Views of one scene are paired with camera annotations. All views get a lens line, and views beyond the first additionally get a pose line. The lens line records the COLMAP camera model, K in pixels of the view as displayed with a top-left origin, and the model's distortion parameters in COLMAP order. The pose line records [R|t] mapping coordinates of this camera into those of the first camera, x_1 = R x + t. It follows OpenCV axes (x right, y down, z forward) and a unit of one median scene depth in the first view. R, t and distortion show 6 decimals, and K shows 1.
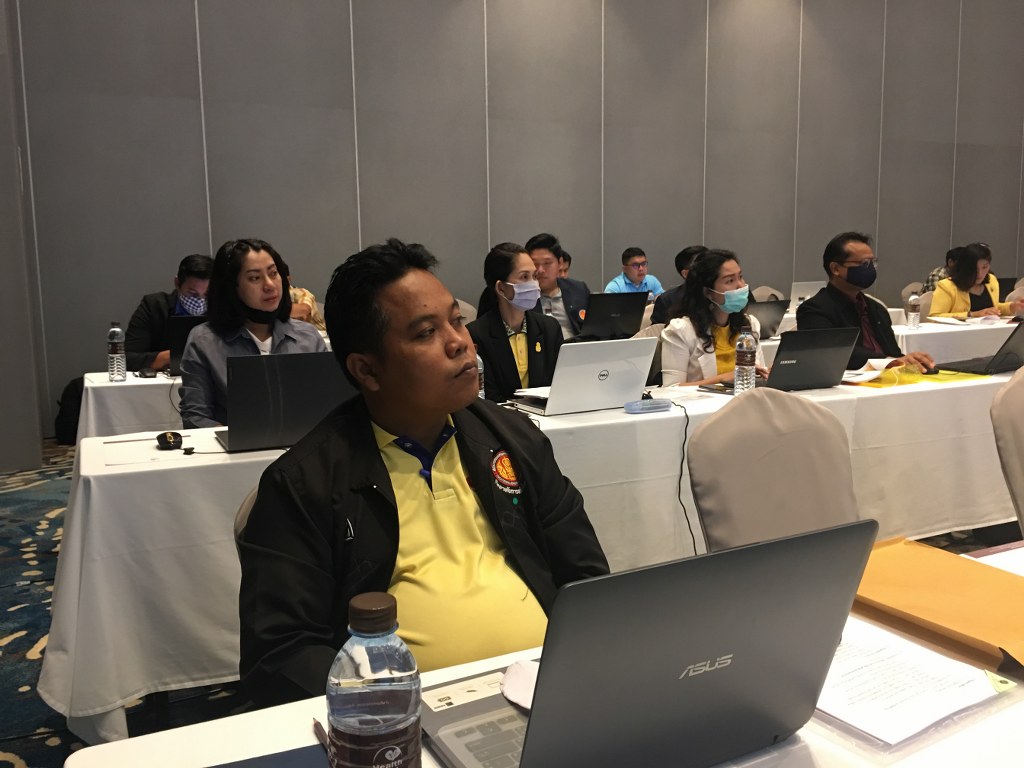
lens RADIAL K [[871.3, 0, 512.0], [0, 871.3, 384.0], [0, 0, 1]] dist [0.062655, -0.000922]
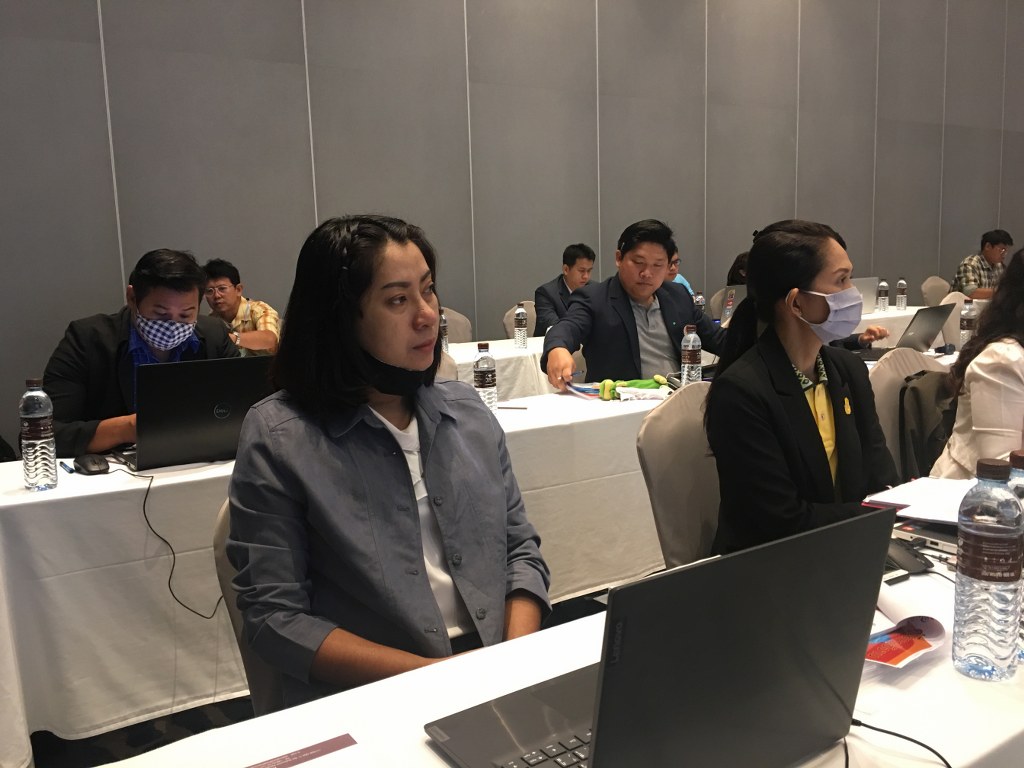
lens RADIAL K [[871.3, 0, 512.0], [0, 871.3, 384.0], [0, 0, 1]] dist [0.062655, -0.000922]
pose [[0.990127, -0.033858, 0.136023, -0.259339], [0.033616, 0.999427, 0.004077, -0.066297], [-0.136083, 0.000536, 0.990697, 0.469743]]
